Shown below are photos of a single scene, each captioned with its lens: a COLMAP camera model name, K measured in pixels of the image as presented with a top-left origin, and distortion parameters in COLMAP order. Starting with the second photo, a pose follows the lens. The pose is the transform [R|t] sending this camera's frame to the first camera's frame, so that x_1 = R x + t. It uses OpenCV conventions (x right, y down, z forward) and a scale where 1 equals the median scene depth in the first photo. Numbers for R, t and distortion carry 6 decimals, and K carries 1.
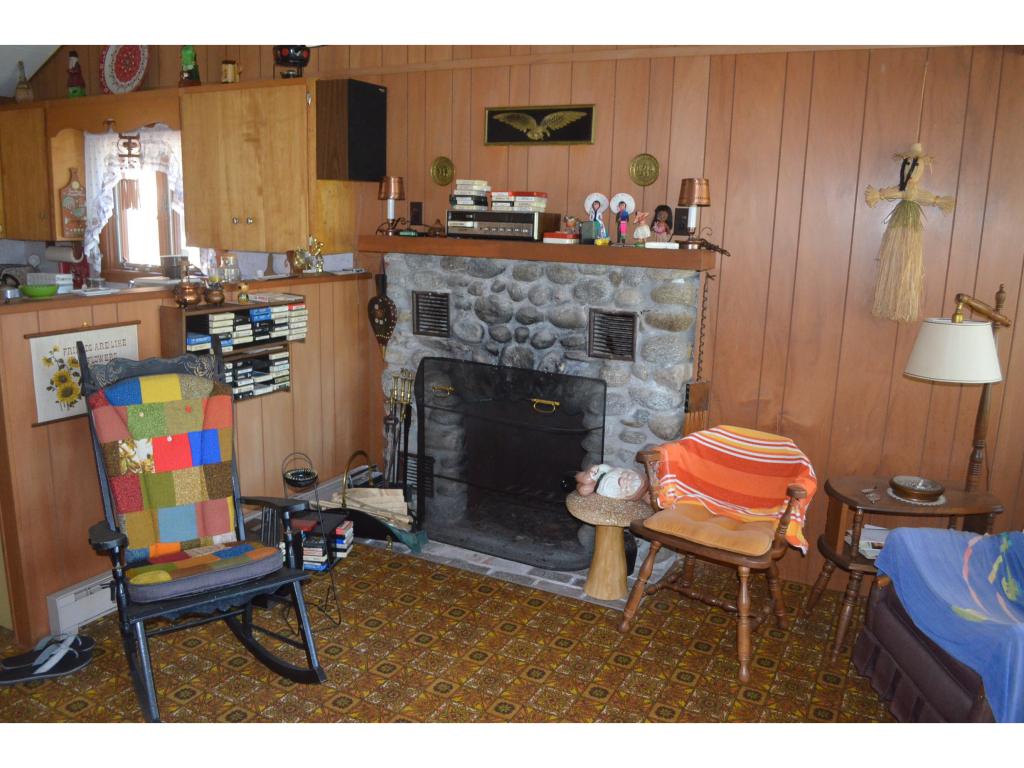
lens RADIAL K [[804.1, 0, 512.0], [0, 804.1, 384.0], [0, 0, 1]] dist [-0.072509, -0.002271]
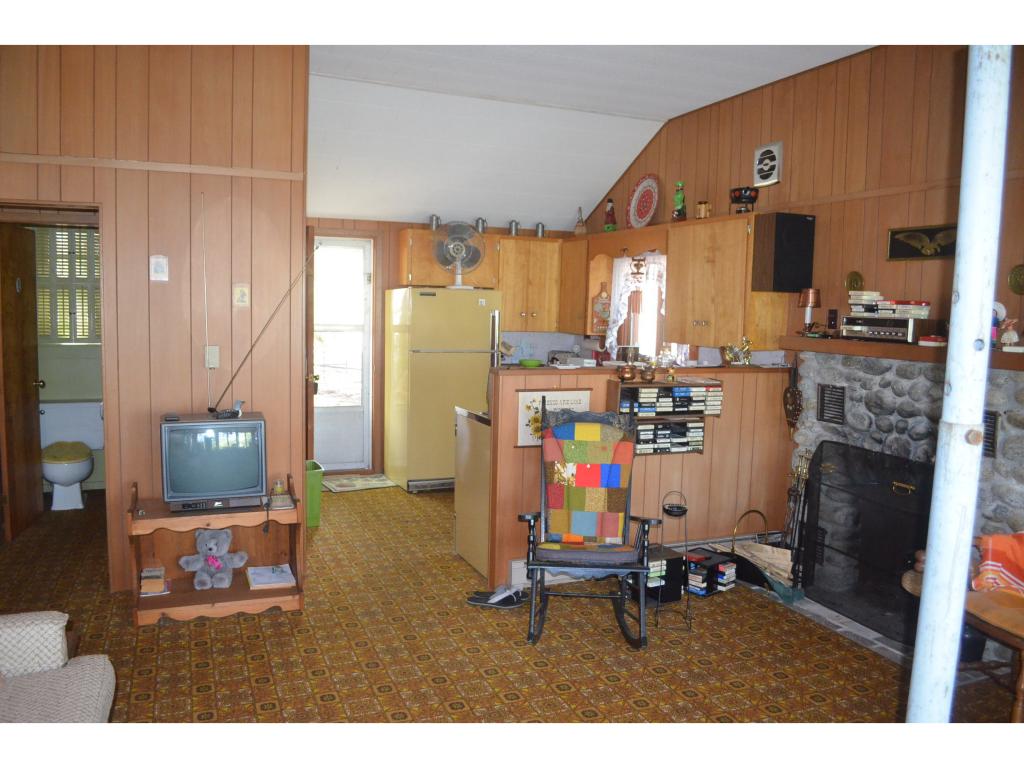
lens RADIAL K [[804.1, 0, 512.0], [0, 804.1, 384.0], [0, 0, 1]] dist [-0.072509, -0.002271]
pose [[0.762559, 0.053612, -0.644693, 0.309286], [-0.135985, 0.987578, -0.078720, 0.040905], [0.632465, 0.147697, 0.760377, -0.187819]]
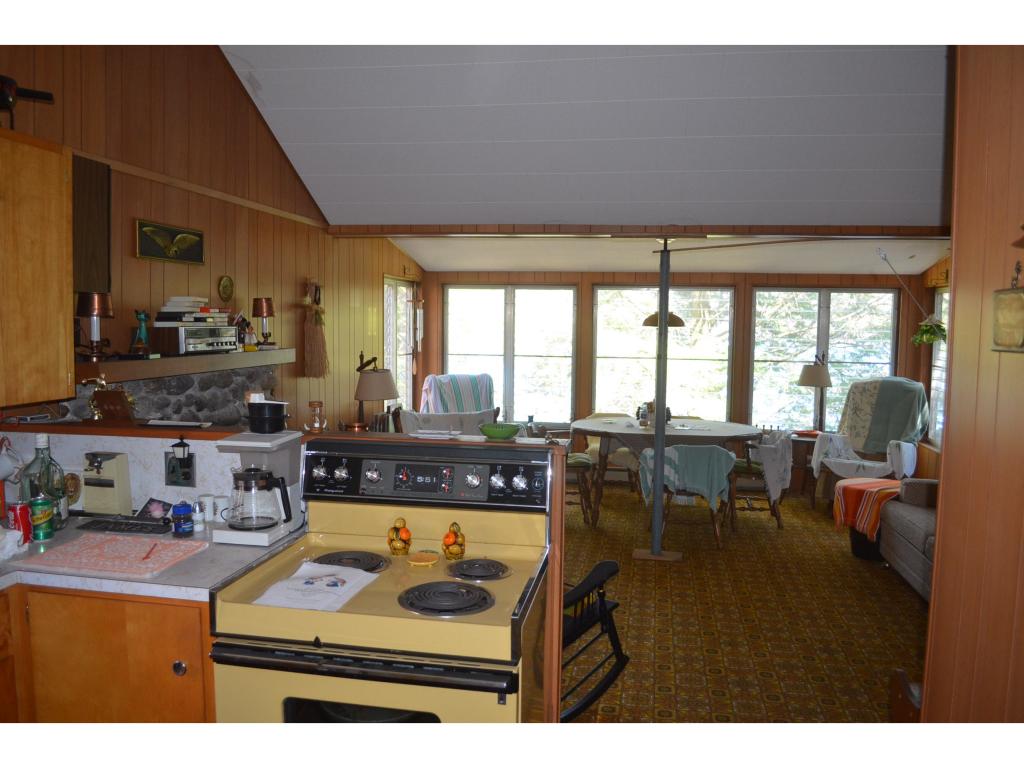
lens RADIAL K [[804.1, 0, 512.0], [0, 804.1, 384.0], [0, 0, 1]] dist [-0.072509, -0.002271]
pose [[-0.313081, -0.105517, 0.943847, -1.099363], [0.172663, 0.970923, 0.165817, -0.242485], [-0.933899, 0.214882, -0.285758, 0.926198]]
